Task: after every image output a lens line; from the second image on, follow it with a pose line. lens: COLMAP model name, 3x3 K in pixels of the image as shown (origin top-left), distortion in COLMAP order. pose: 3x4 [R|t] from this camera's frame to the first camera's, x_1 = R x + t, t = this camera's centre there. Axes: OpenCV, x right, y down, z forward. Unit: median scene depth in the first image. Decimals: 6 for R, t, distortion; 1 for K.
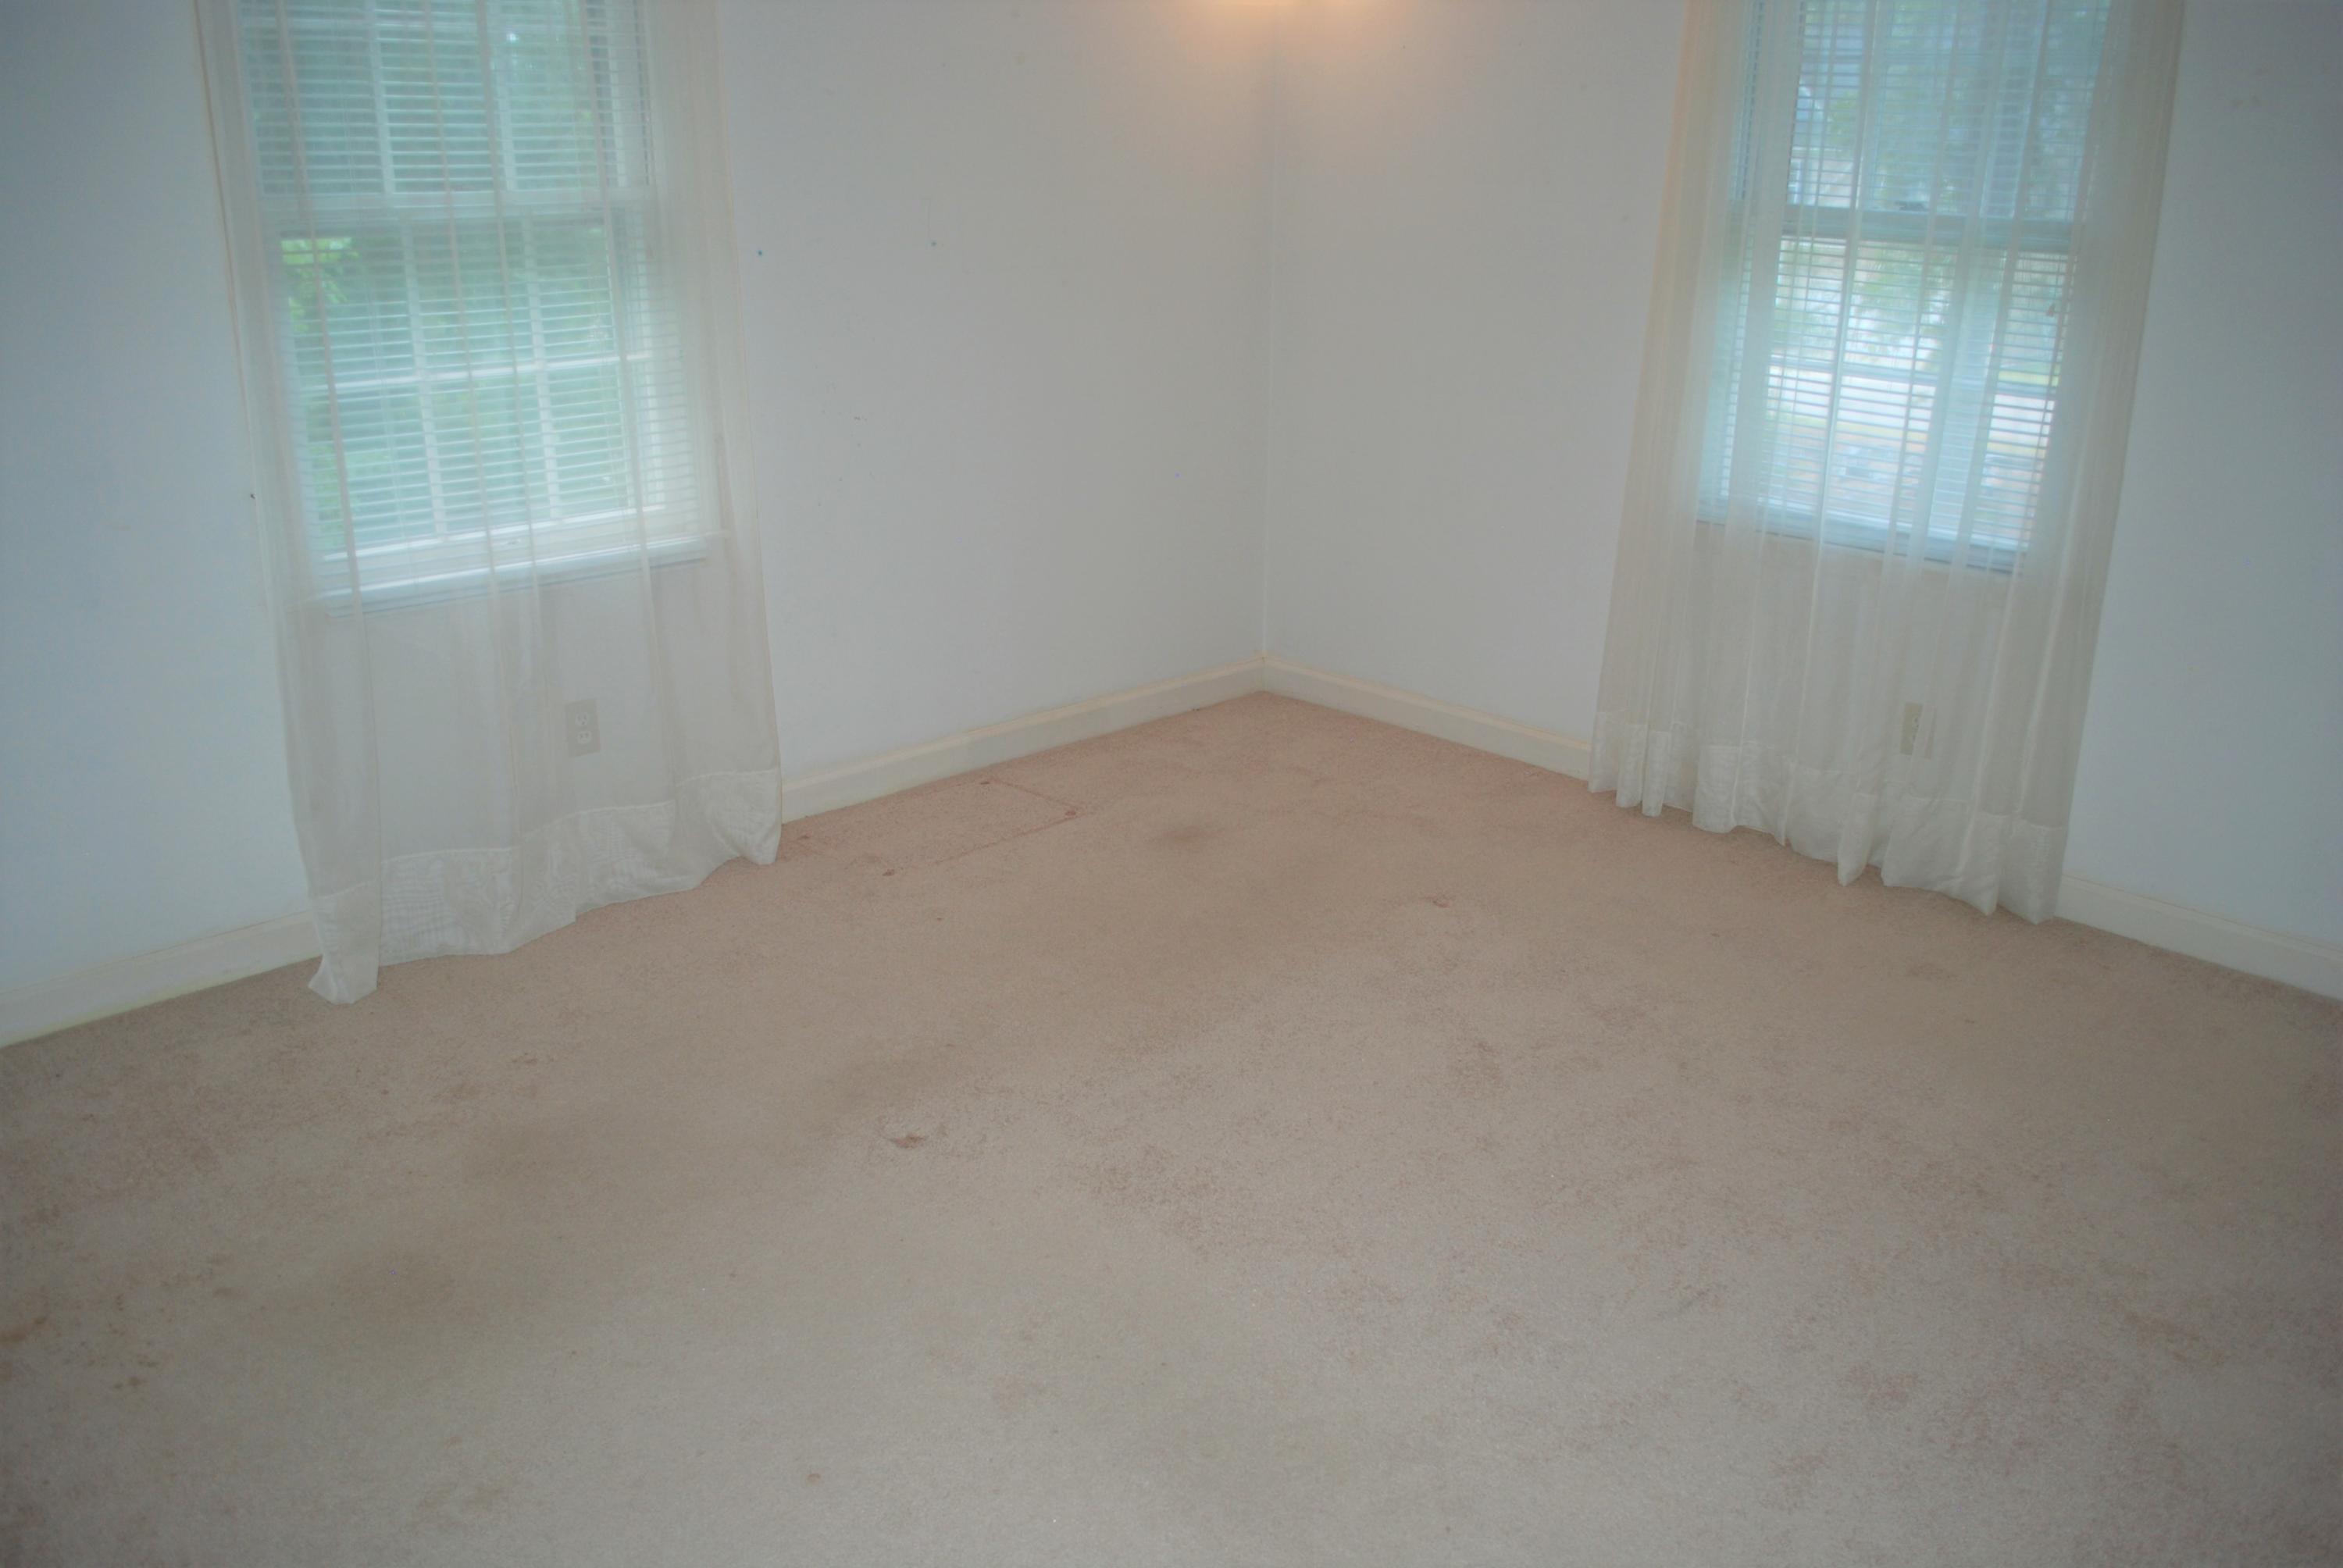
lens RADIAL K [[1826.3, 0, 1171.5], [0, 1826.3, 784.0], [0, 0, 1]] dist [-0.078484, 0.000863]
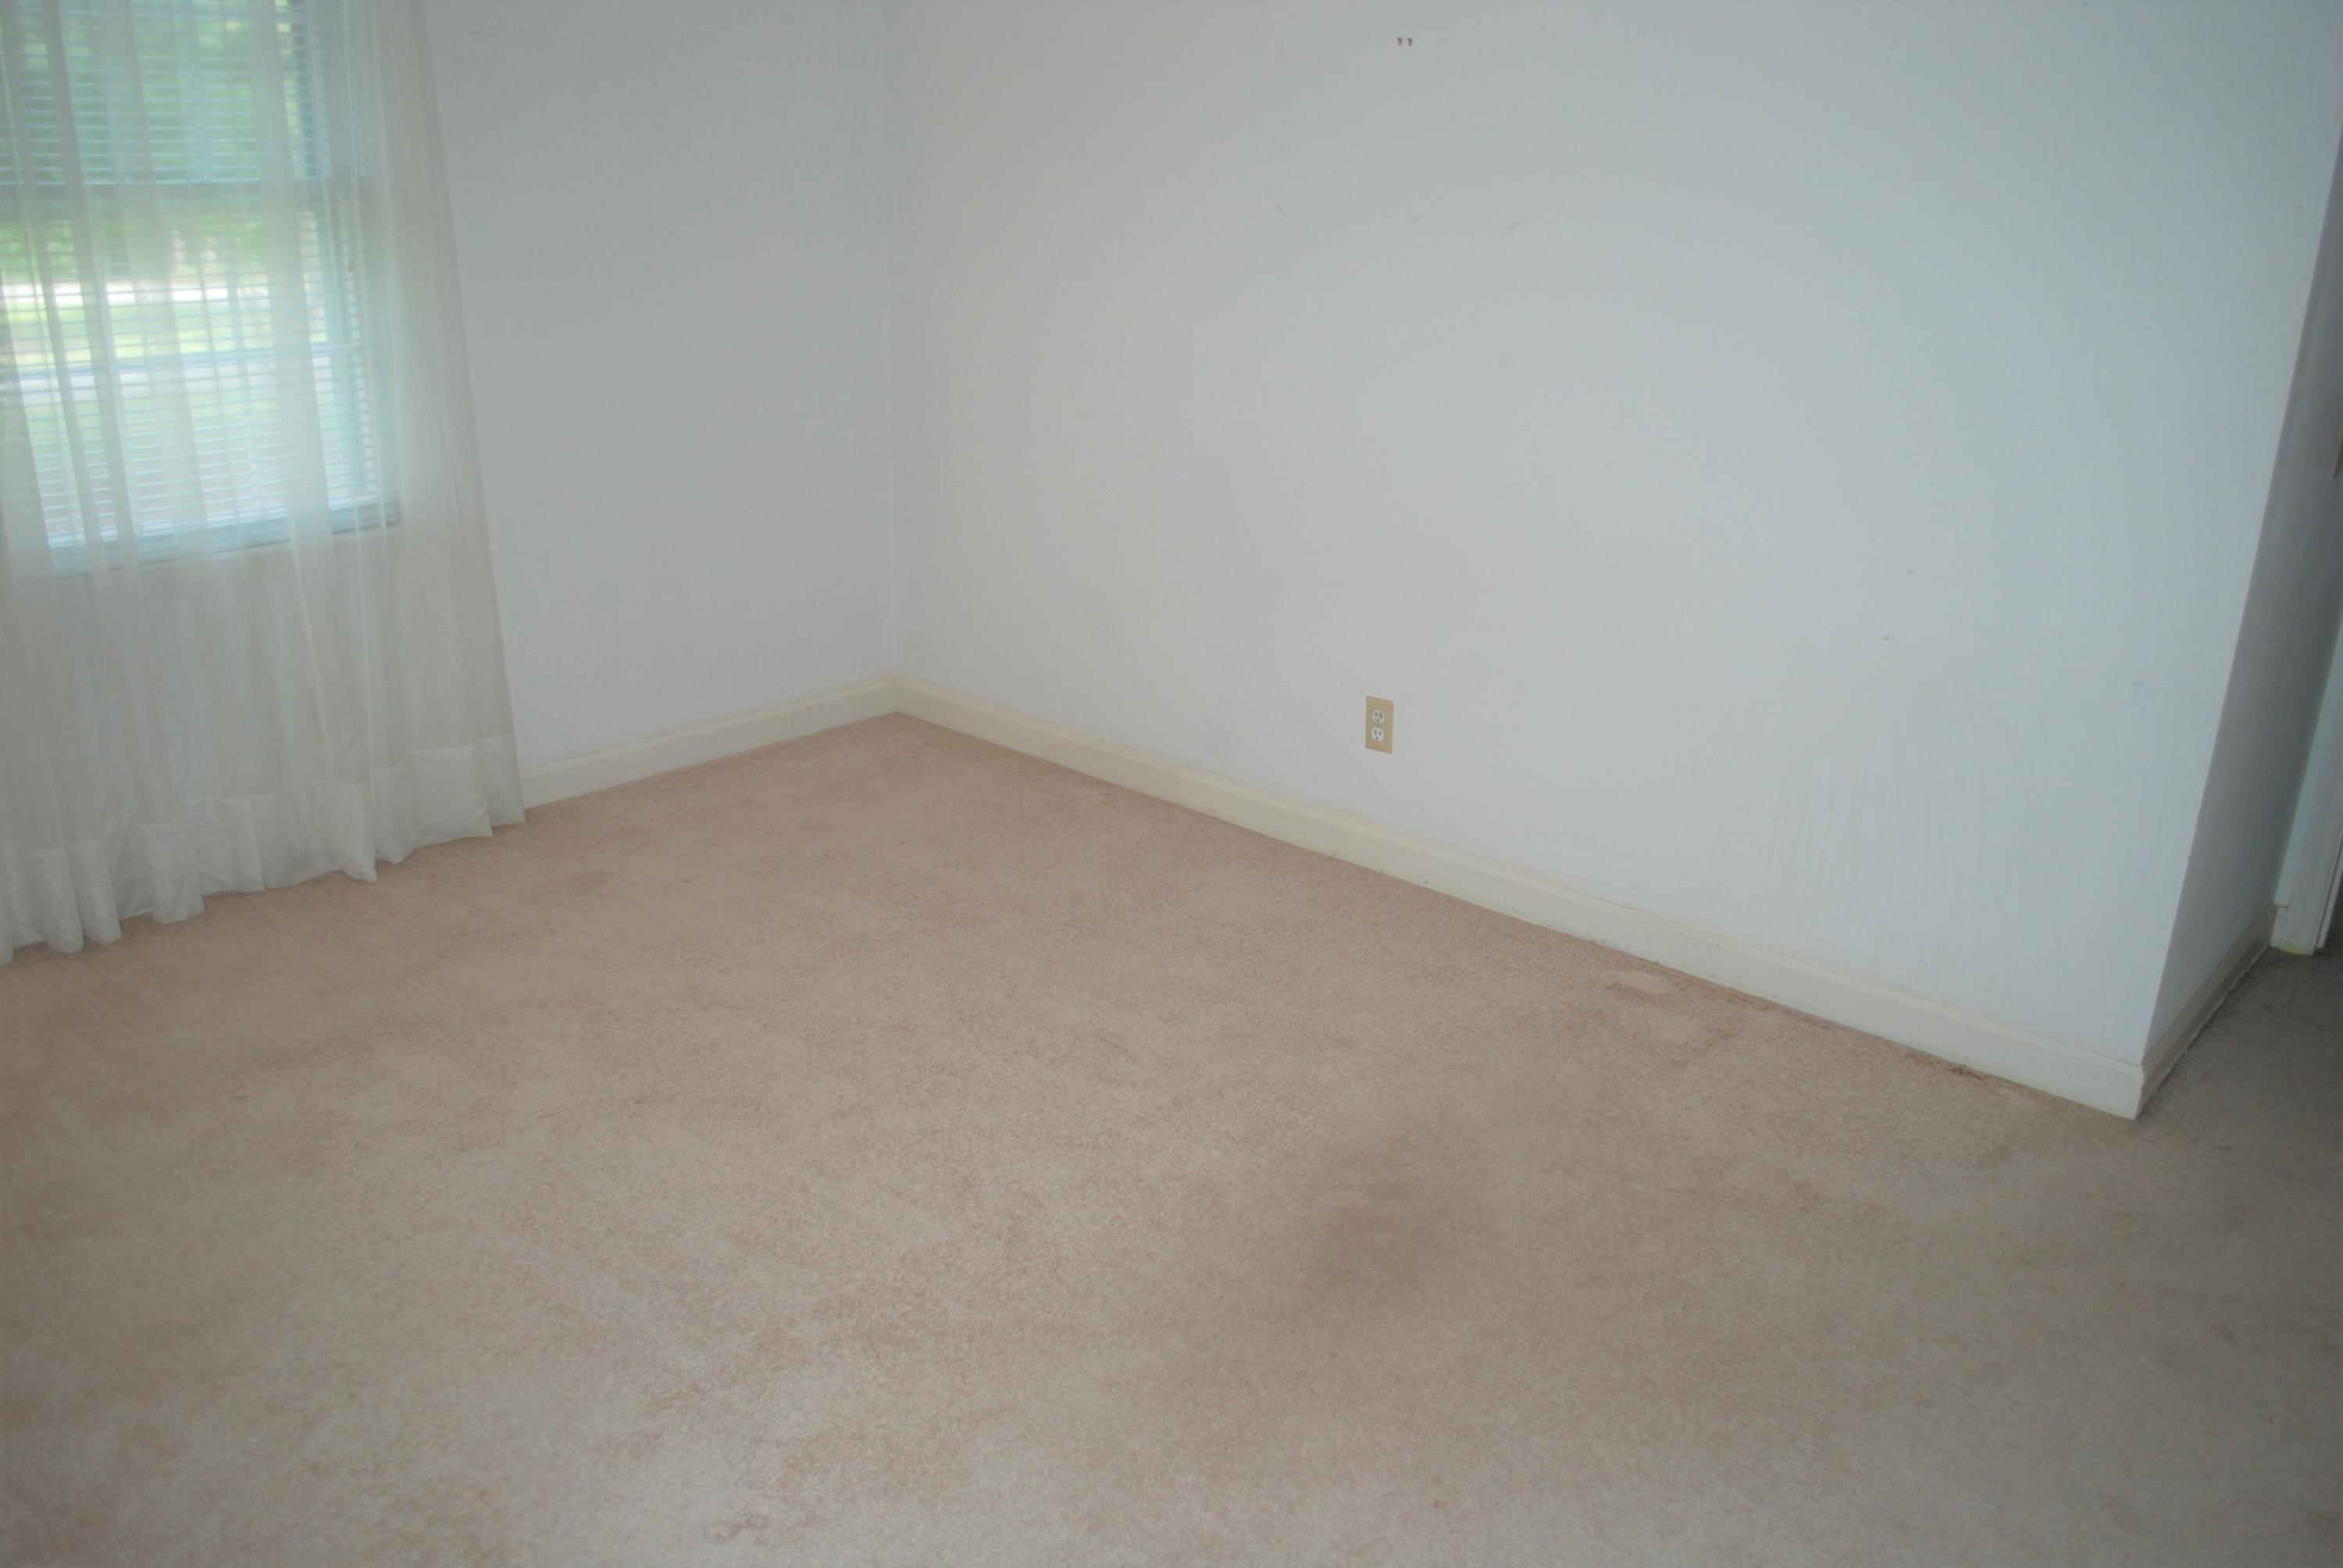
lens RADIAL K [[1826.3, 0, 1171.5], [0, 1826.3, 784.0], [0, 0, 1]] dist [-0.078484, 0.000863]
pose [[-0.033615, -0.344987, 0.938005, -0.531720], [0.314969, 0.887054, 0.337535, -0.183154], [-0.948507, 0.306789, 0.078842, 0.518831]]
